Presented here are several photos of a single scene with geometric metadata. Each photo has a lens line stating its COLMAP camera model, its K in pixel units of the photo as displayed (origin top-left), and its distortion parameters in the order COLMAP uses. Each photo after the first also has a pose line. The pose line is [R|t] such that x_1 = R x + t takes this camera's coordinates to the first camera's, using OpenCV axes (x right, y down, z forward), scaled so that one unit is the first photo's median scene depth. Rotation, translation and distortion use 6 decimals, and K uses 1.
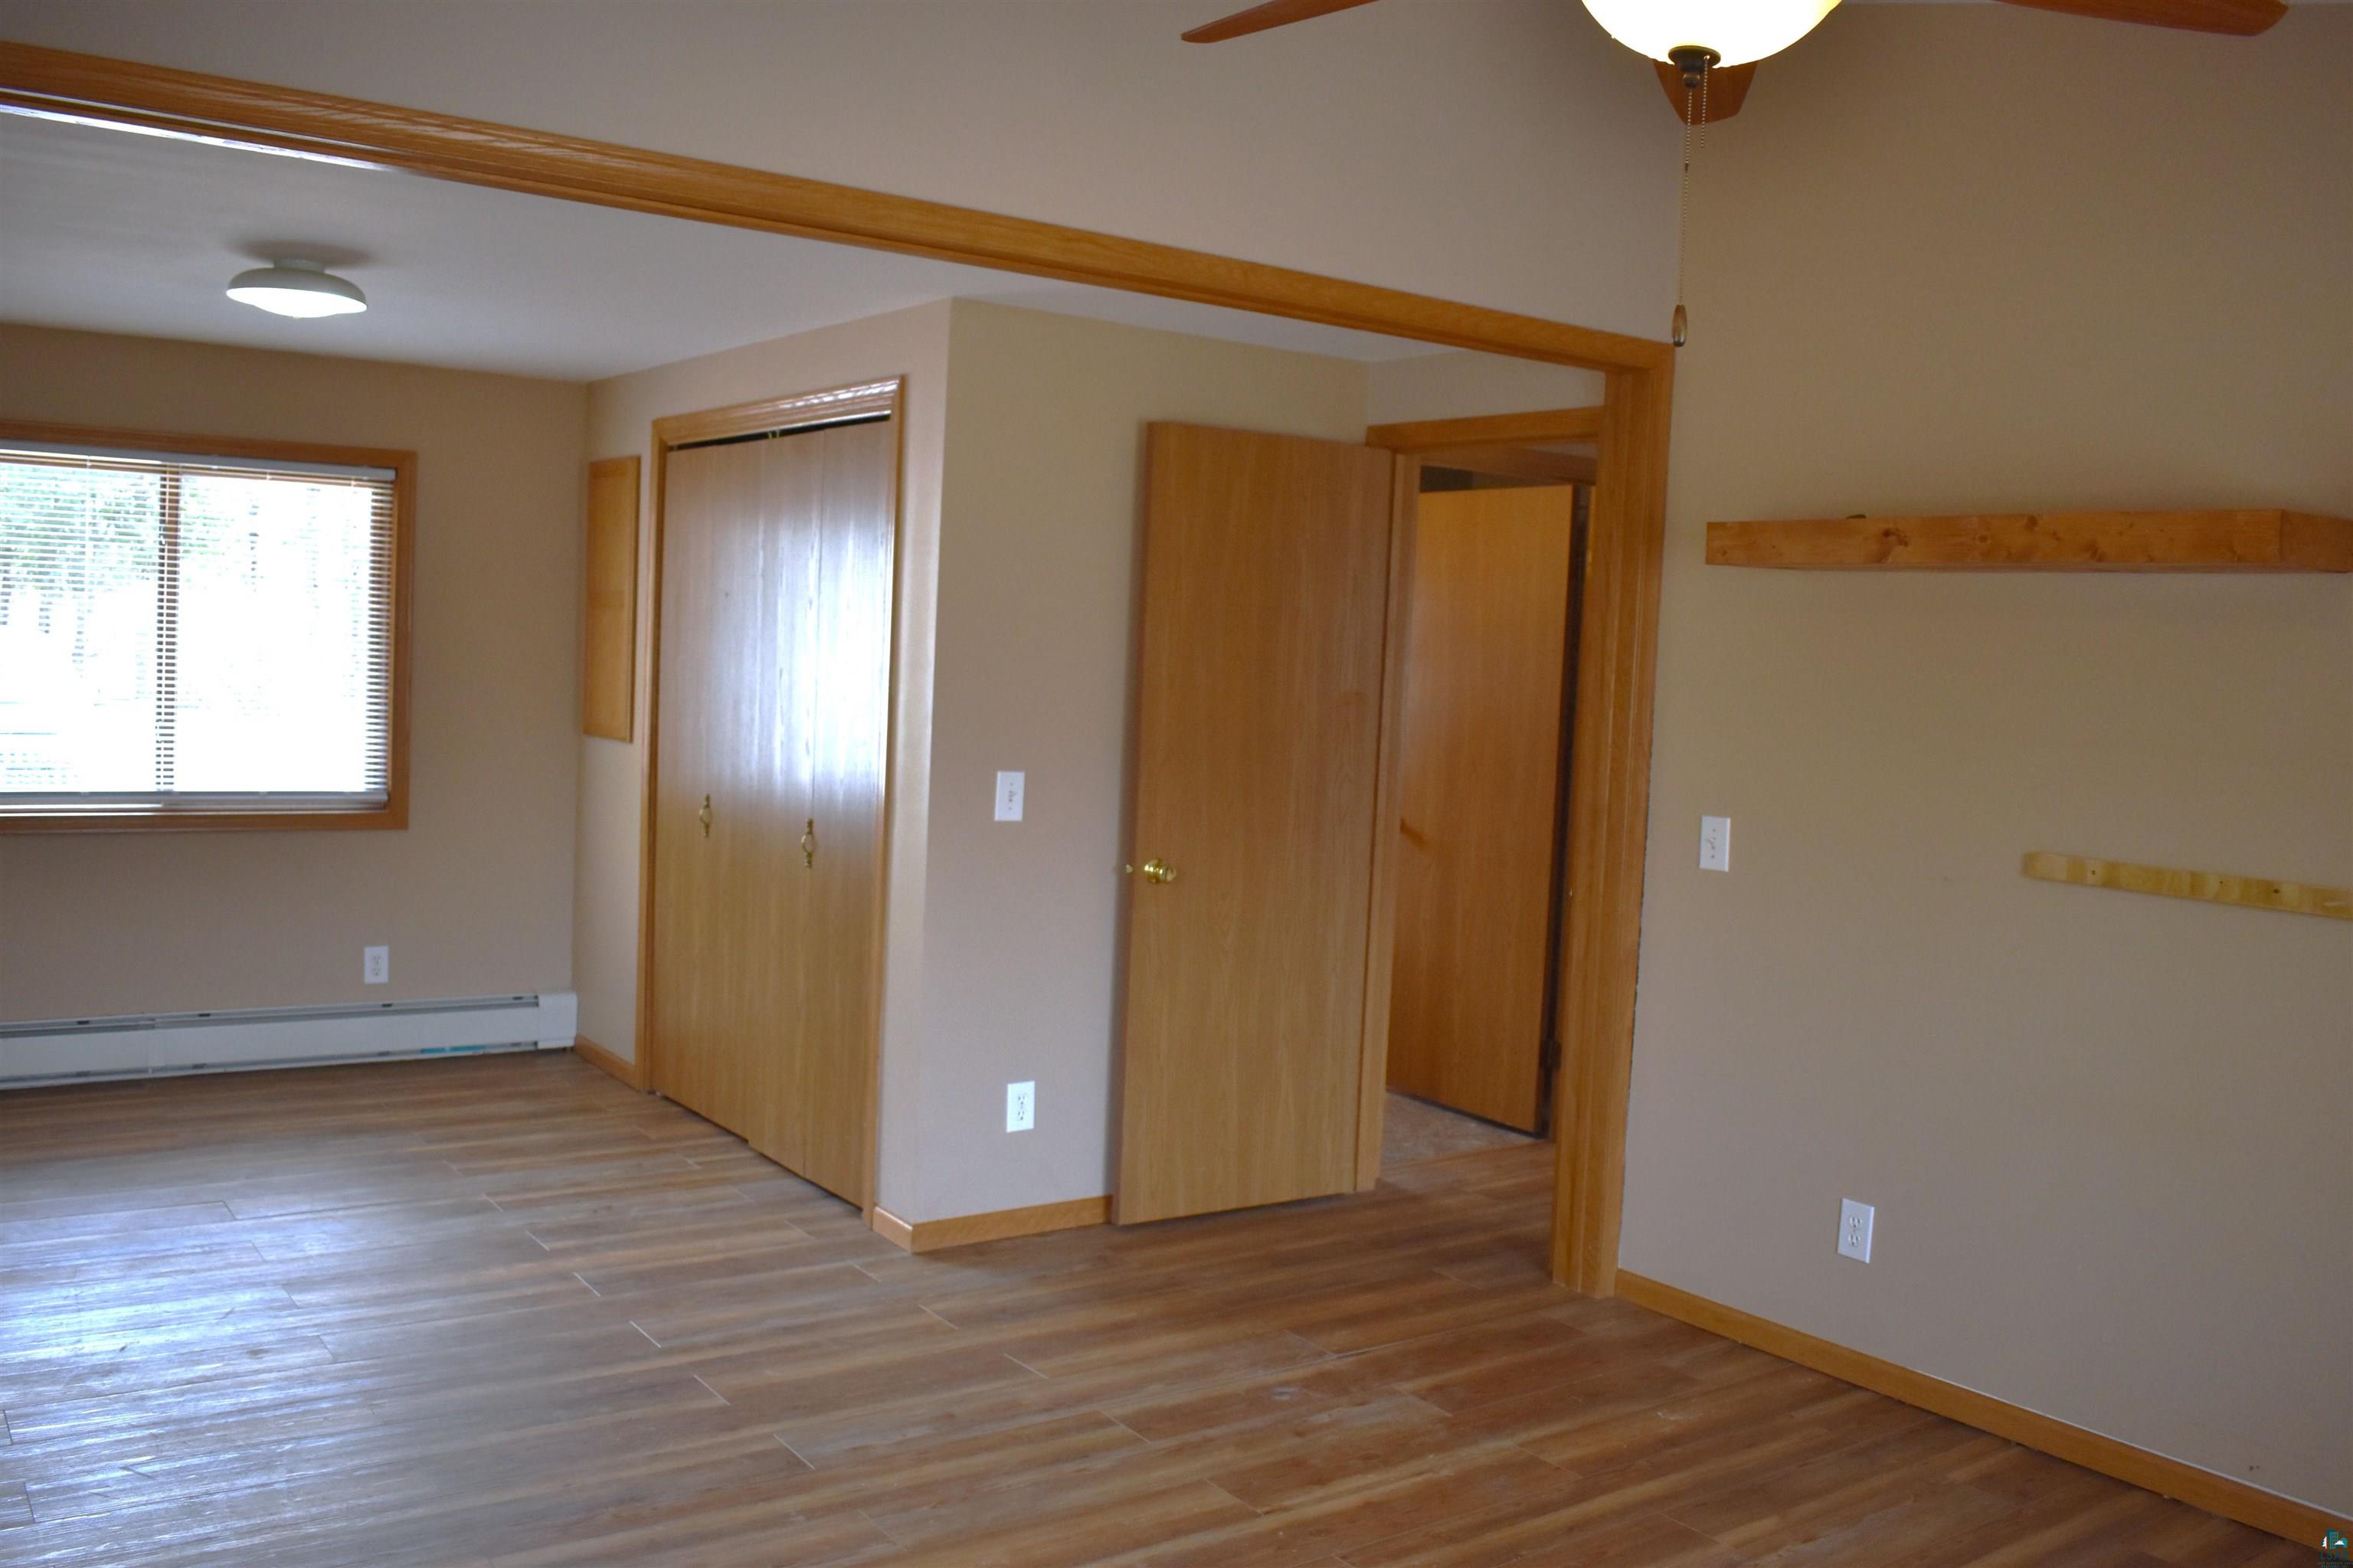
lens RADIAL K [[1963.1, 0, 1166.6], [0, 1963.1, 784.4], [0, 0, 1]] dist [-0.102548, 0.003210]
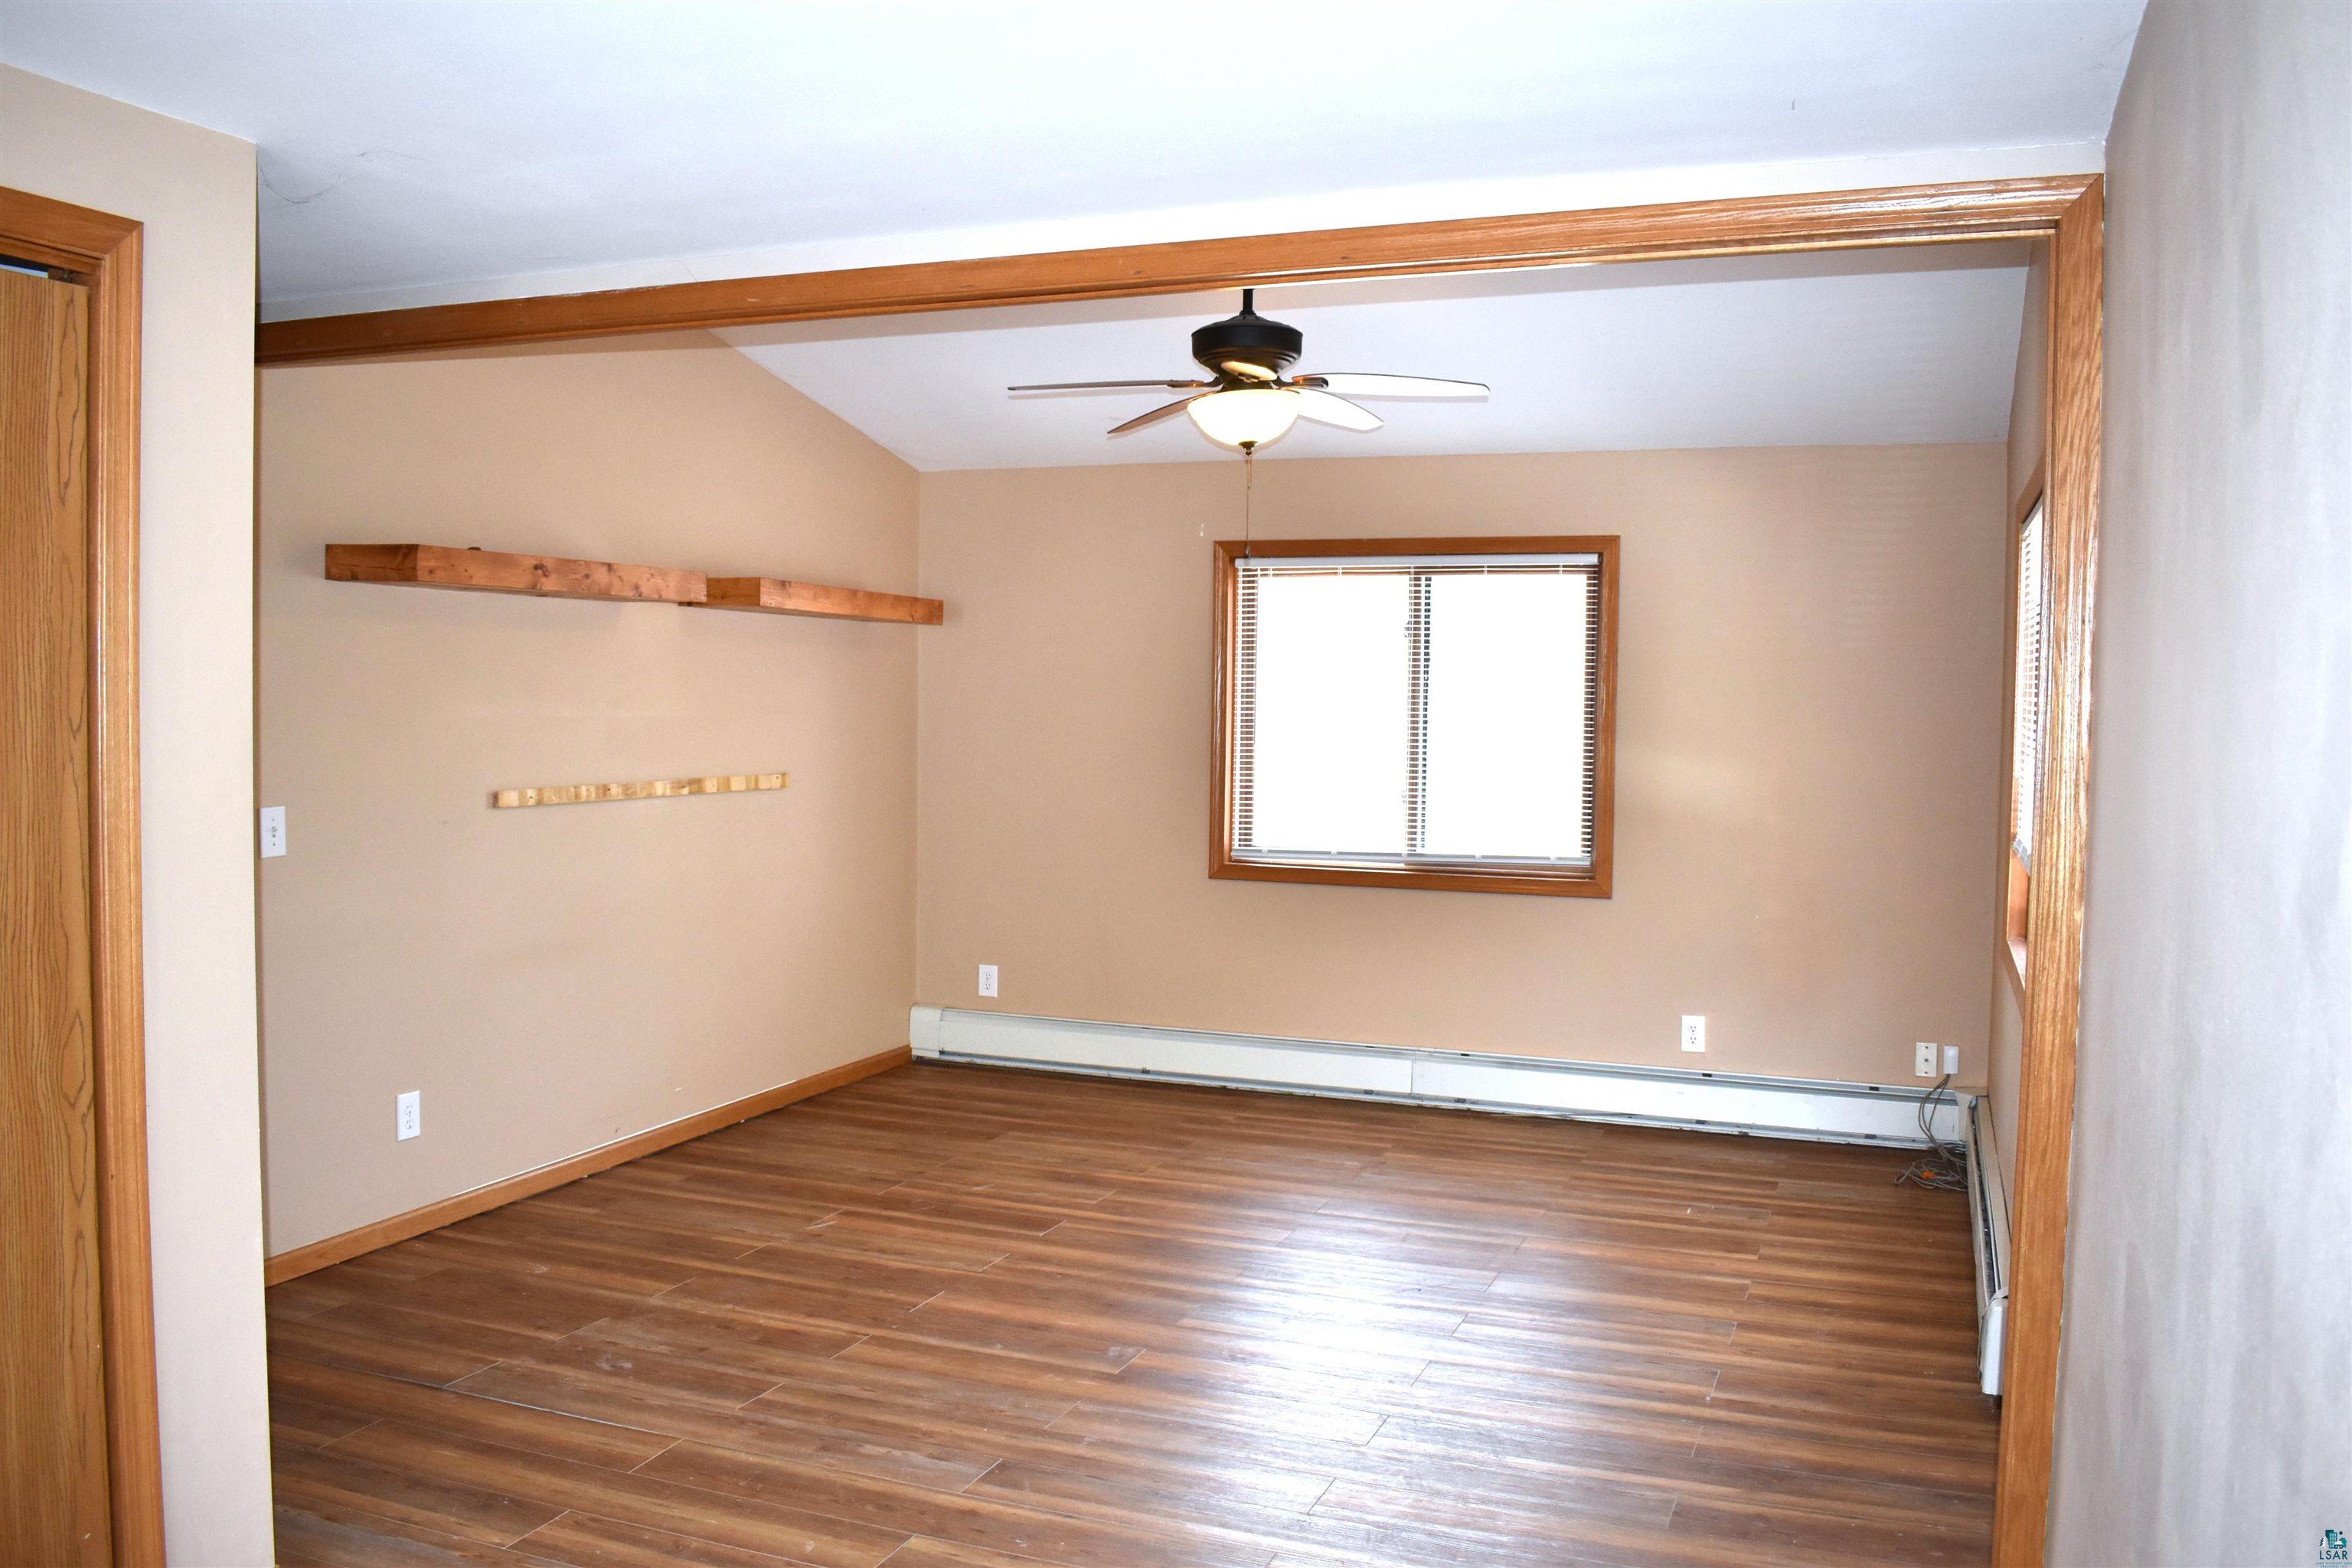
lens RADIAL K [[1962.2, 0, 1166.1], [0, 1962.2, 784.4], [0, 0, 1]] dist [-0.102548, 0.003210]
pose [[-0.551393, -0.093330, 0.829009, -1.011344], [0.011792, 0.992751, 0.119607, -0.135682], [-0.834162, 0.075726, -0.546296, 1.374547]]
